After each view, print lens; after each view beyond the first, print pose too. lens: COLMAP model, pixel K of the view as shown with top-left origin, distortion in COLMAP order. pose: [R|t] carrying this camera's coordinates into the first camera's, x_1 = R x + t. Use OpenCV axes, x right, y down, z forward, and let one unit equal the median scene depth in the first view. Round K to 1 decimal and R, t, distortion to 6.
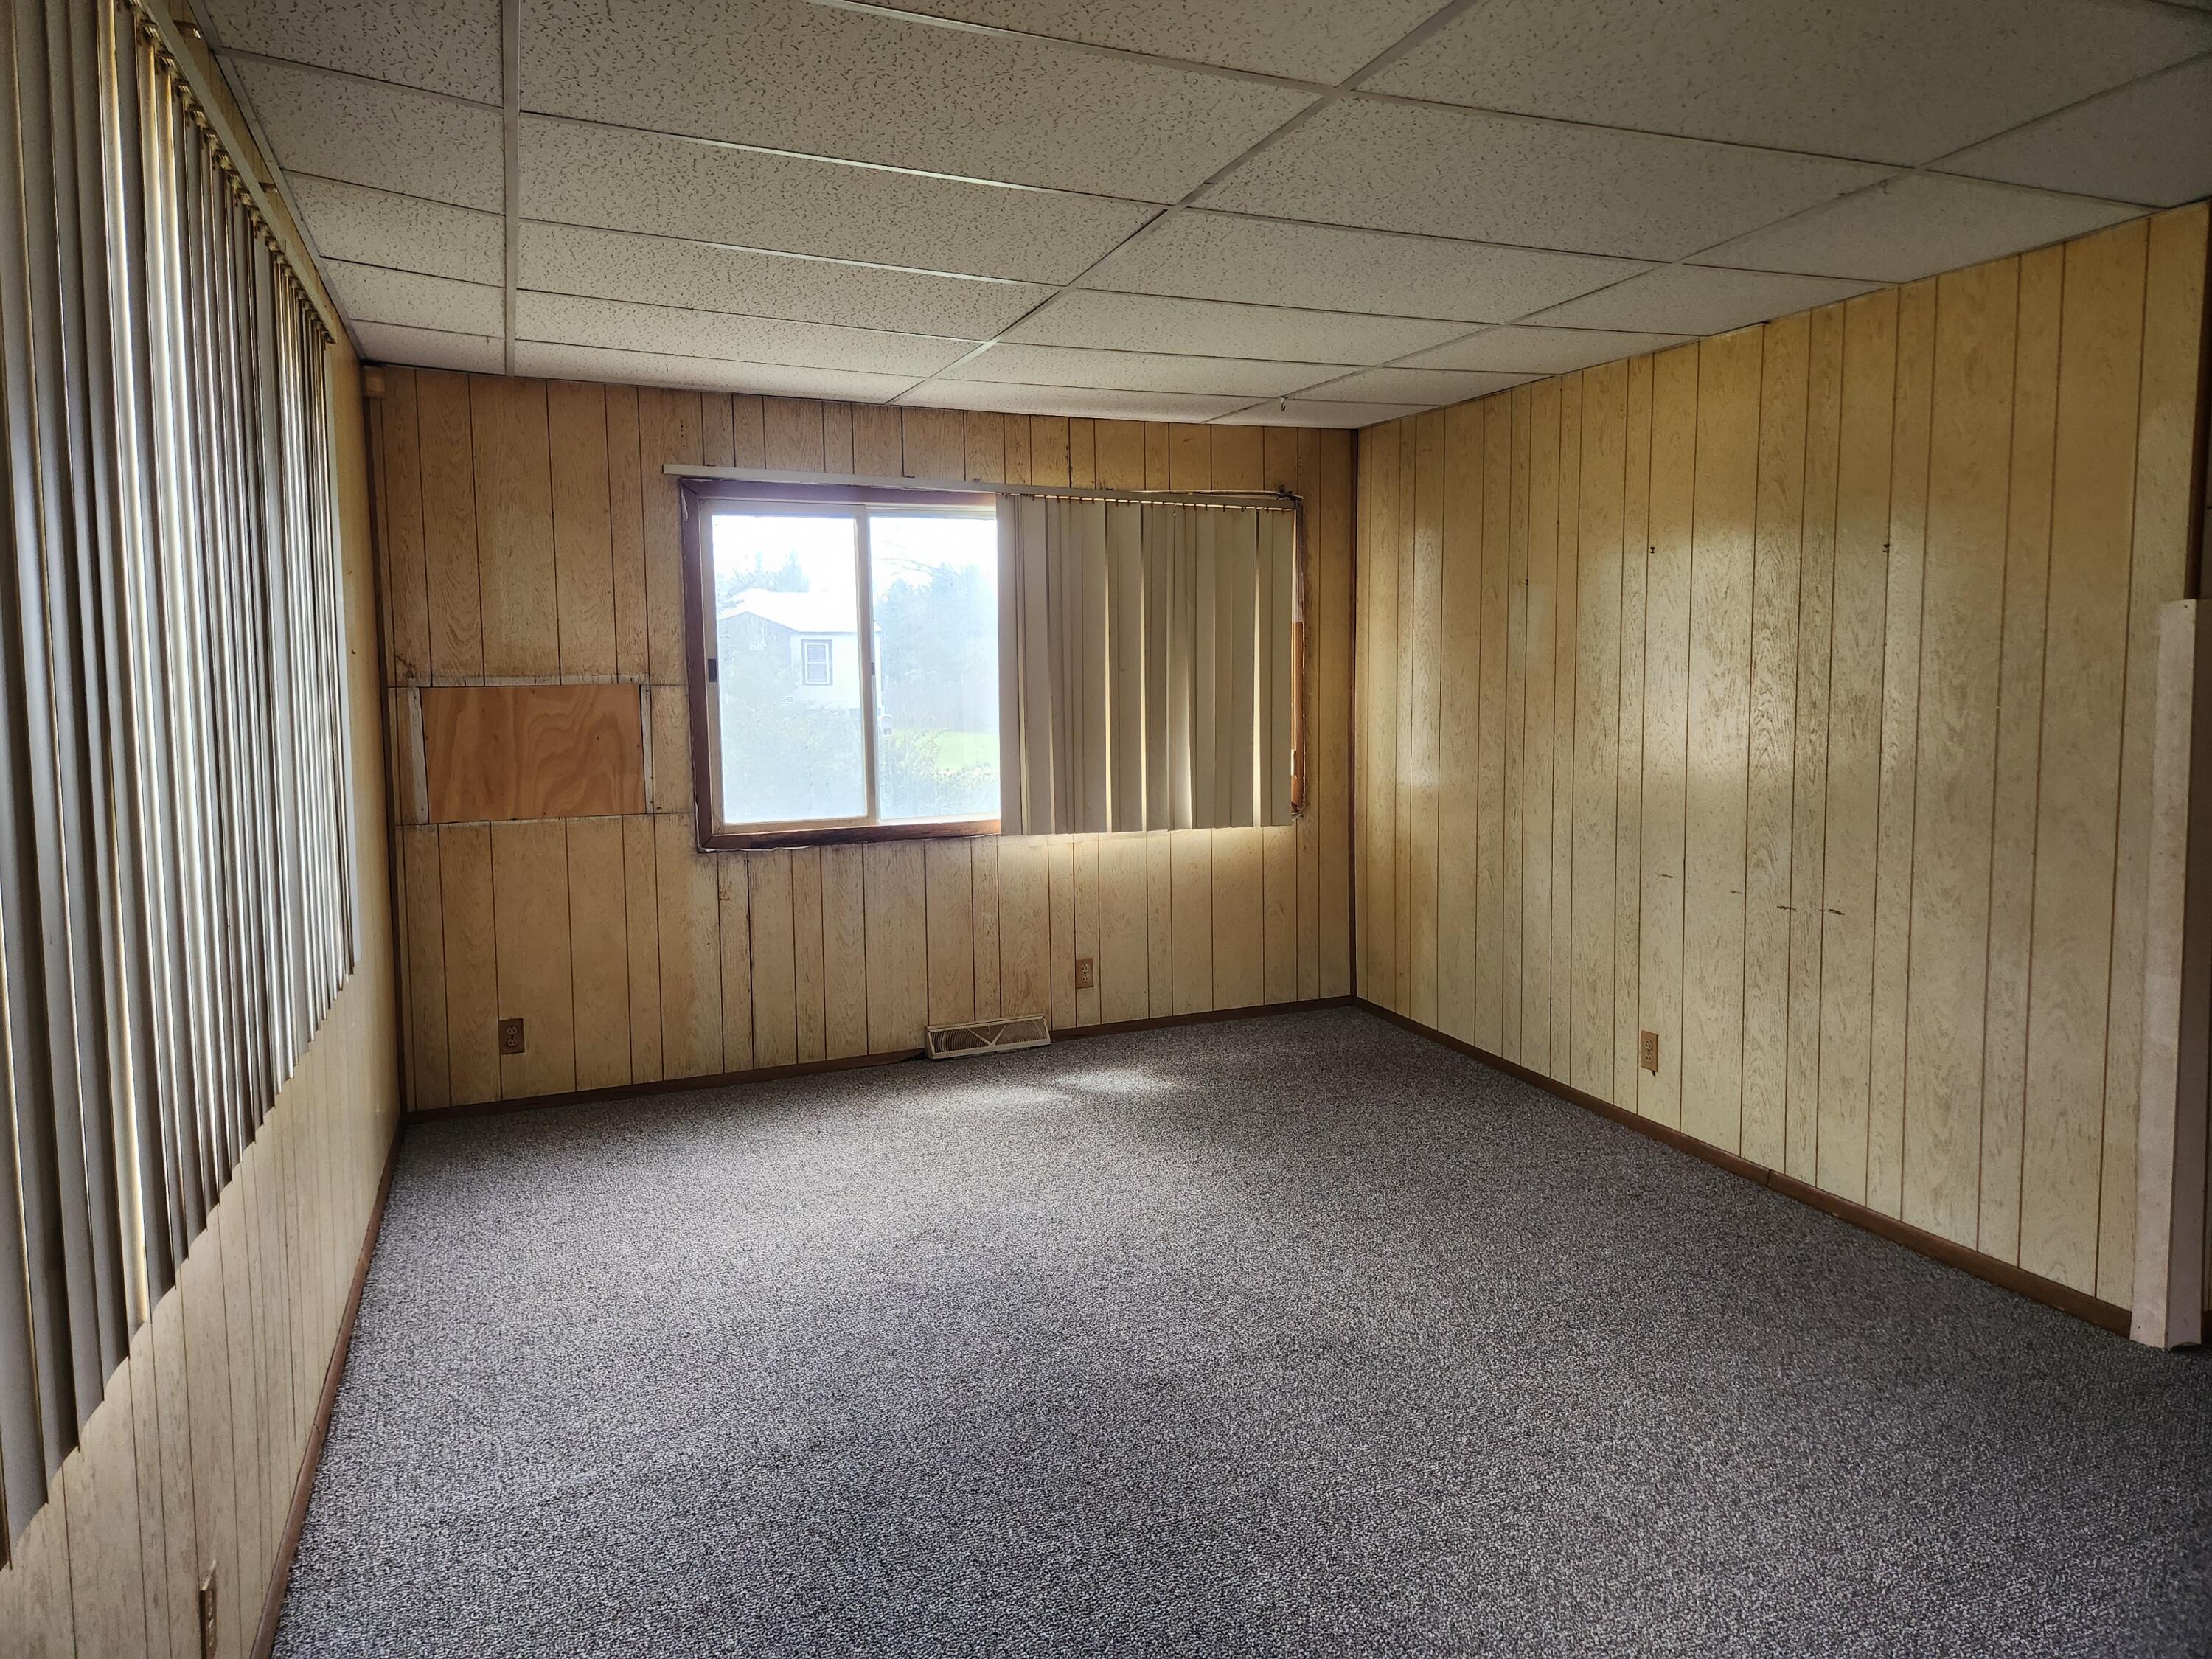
lens RADIAL K [[1479.7, 0, 1083.9], [0, 1479.7, 832.6], [0, 0, 1]] dist [0.055645, -0.050637]
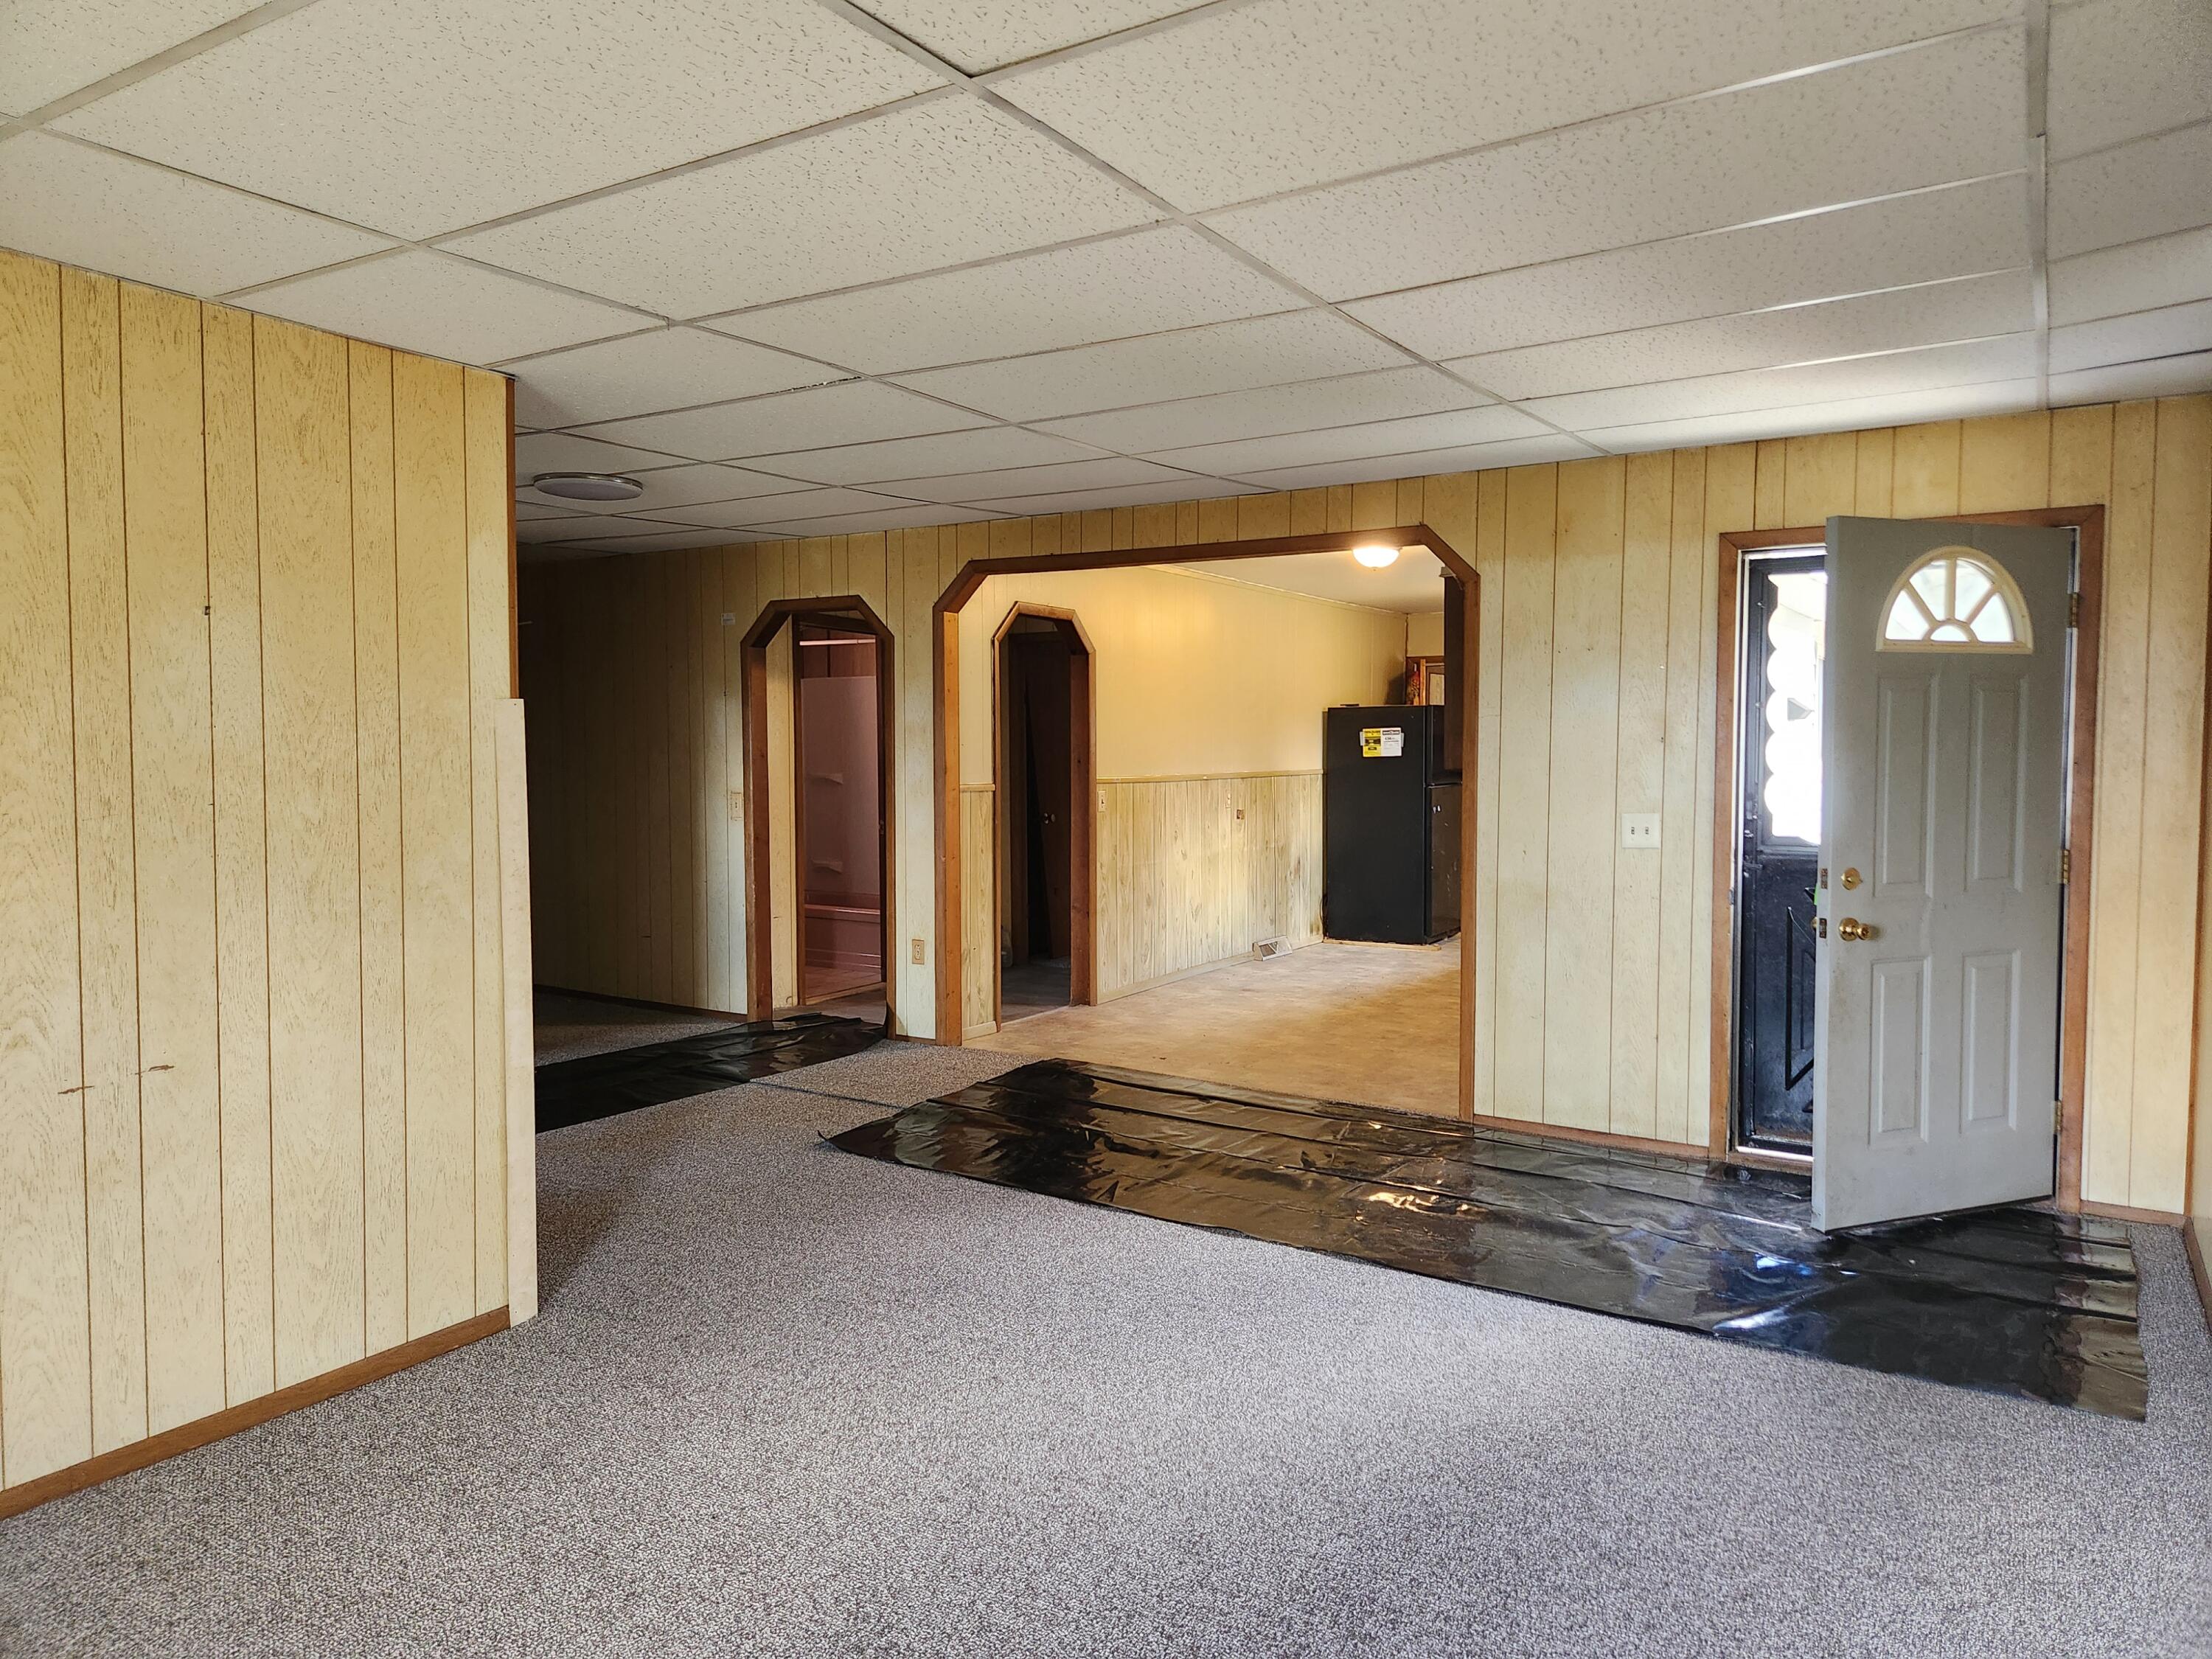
lens RADIAL K [[1479.7, 0, 1083.9], [0, 1479.7, 832.6], [0, 0, 1]] dist [0.055645, -0.050637]
pose [[-0.597295, -0.038729, 0.801086, -0.447883], [0.093369, 0.988684, 0.117415, -0.127223], [-0.796568, 0.144928, -0.586920, 1.179824]]
